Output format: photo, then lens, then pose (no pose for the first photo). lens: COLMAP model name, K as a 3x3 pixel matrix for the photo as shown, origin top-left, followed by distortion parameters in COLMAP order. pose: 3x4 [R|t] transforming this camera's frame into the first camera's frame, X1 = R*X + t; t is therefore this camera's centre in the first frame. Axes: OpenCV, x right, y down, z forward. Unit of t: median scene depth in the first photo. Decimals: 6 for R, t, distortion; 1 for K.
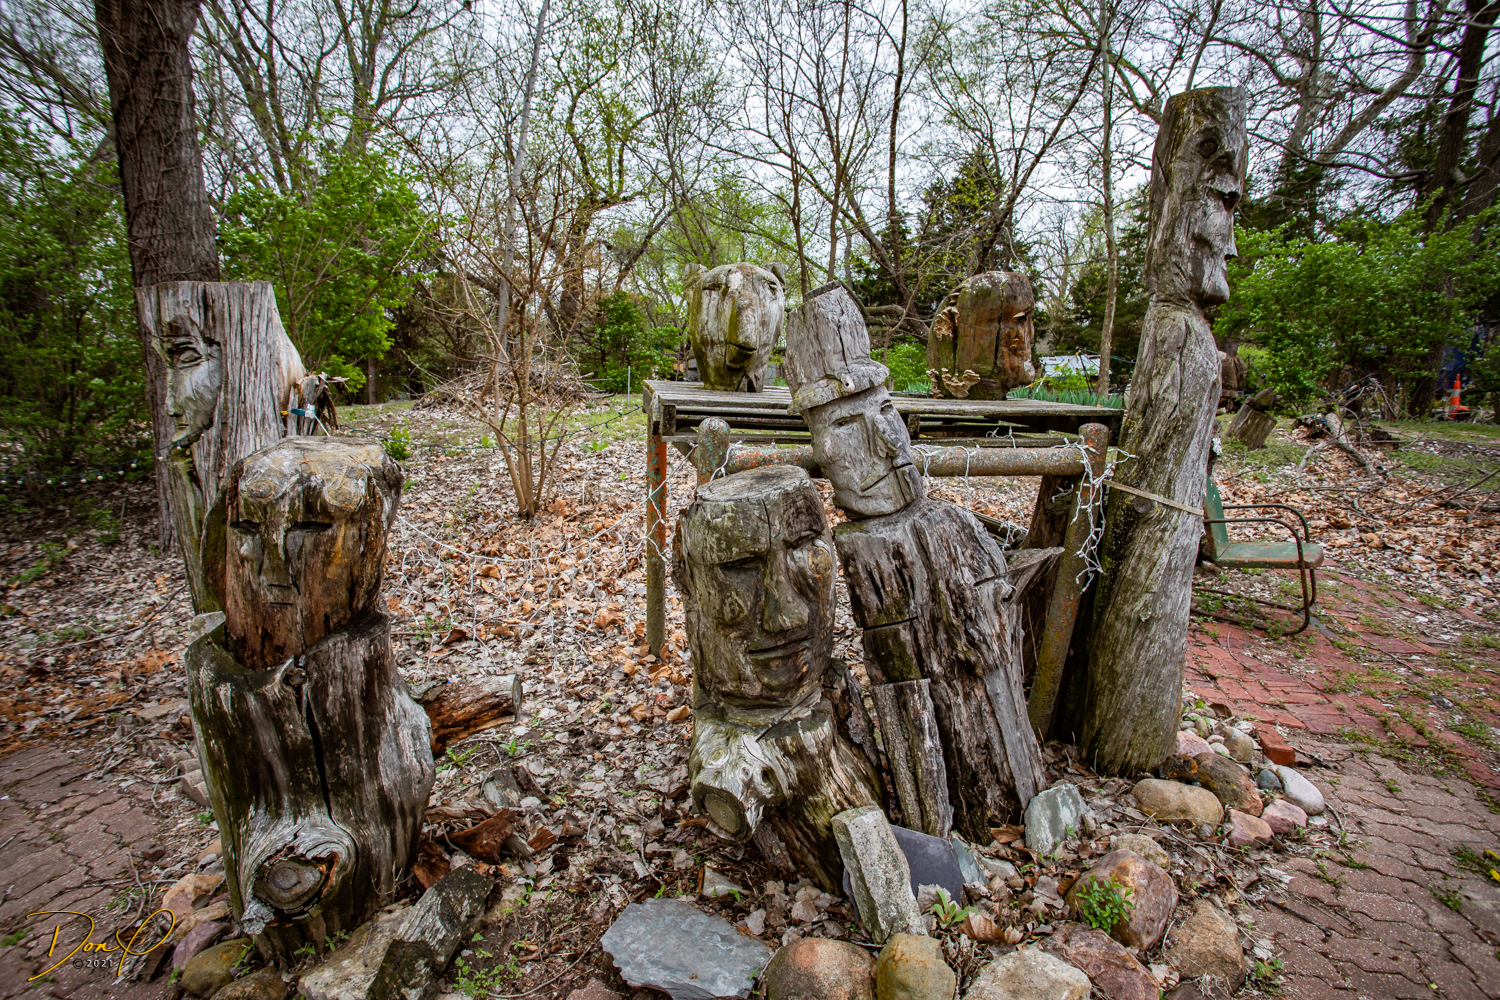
lens RADIAL K [[719.2, 0, 750.6], [0, 719.2, 499.2], [0, 0, 1]] dist [-0.061642, 0.016175]
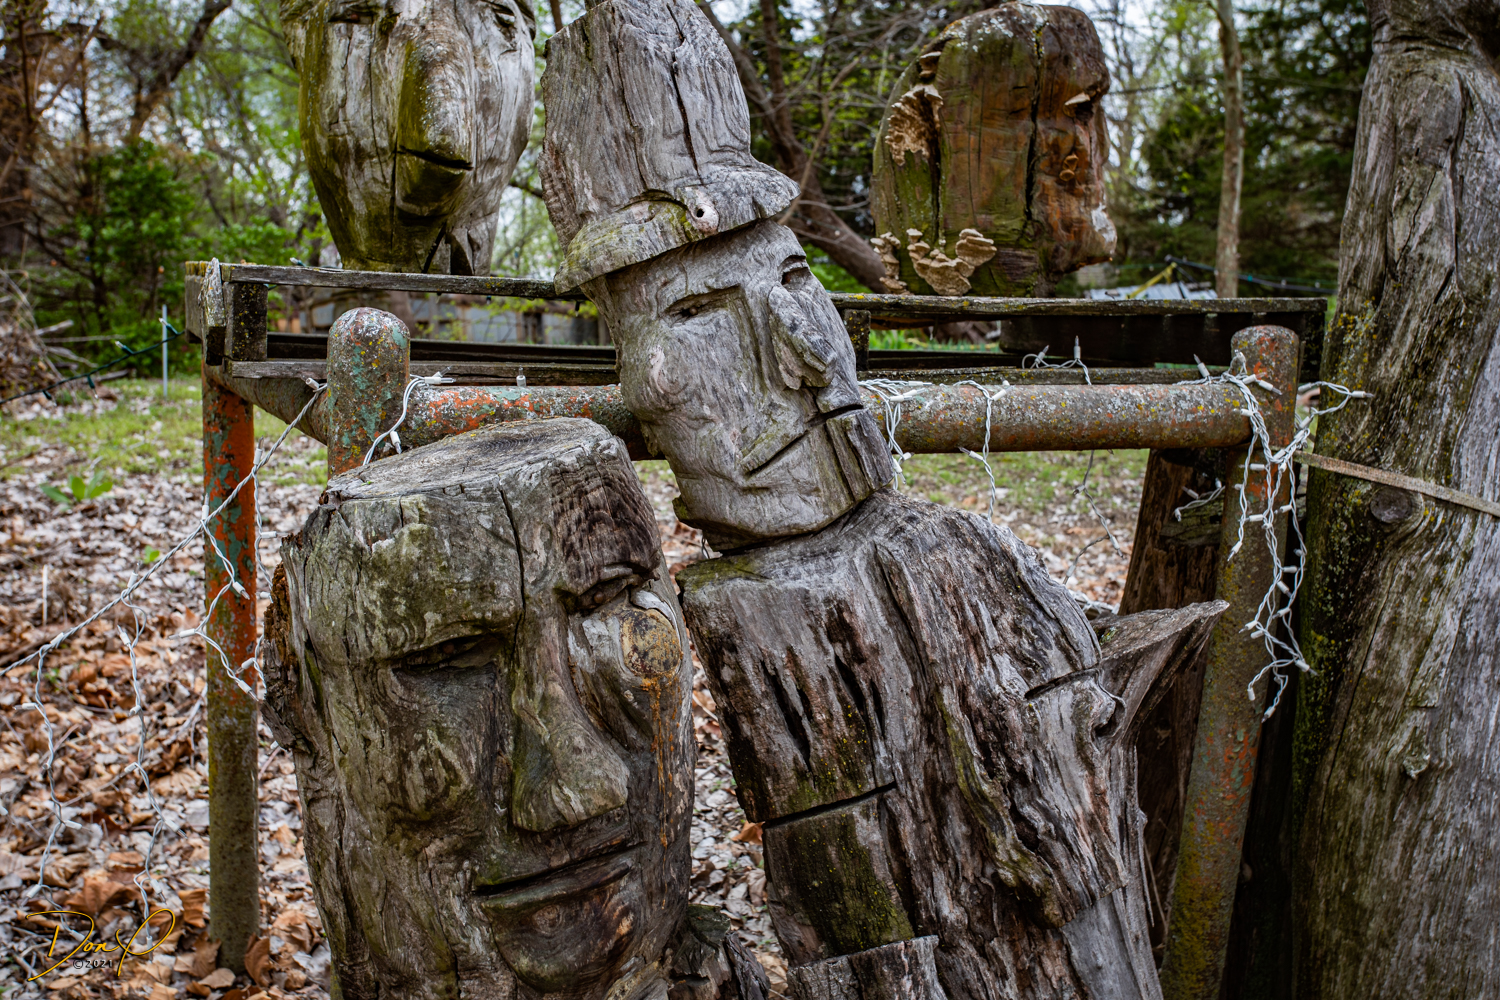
lens RADIAL K [[1614.4, 0, 740.0], [0, 1614.4, 498.8], [0, 0, 1]] dist [0.057853, 0.000000]
pose [[0.985320, -0.032906, 0.167516, -0.001670], [0.045265, 0.996484, -0.070500, 0.056949], [-0.164607, 0.077047, 0.983345, 0.088704]]
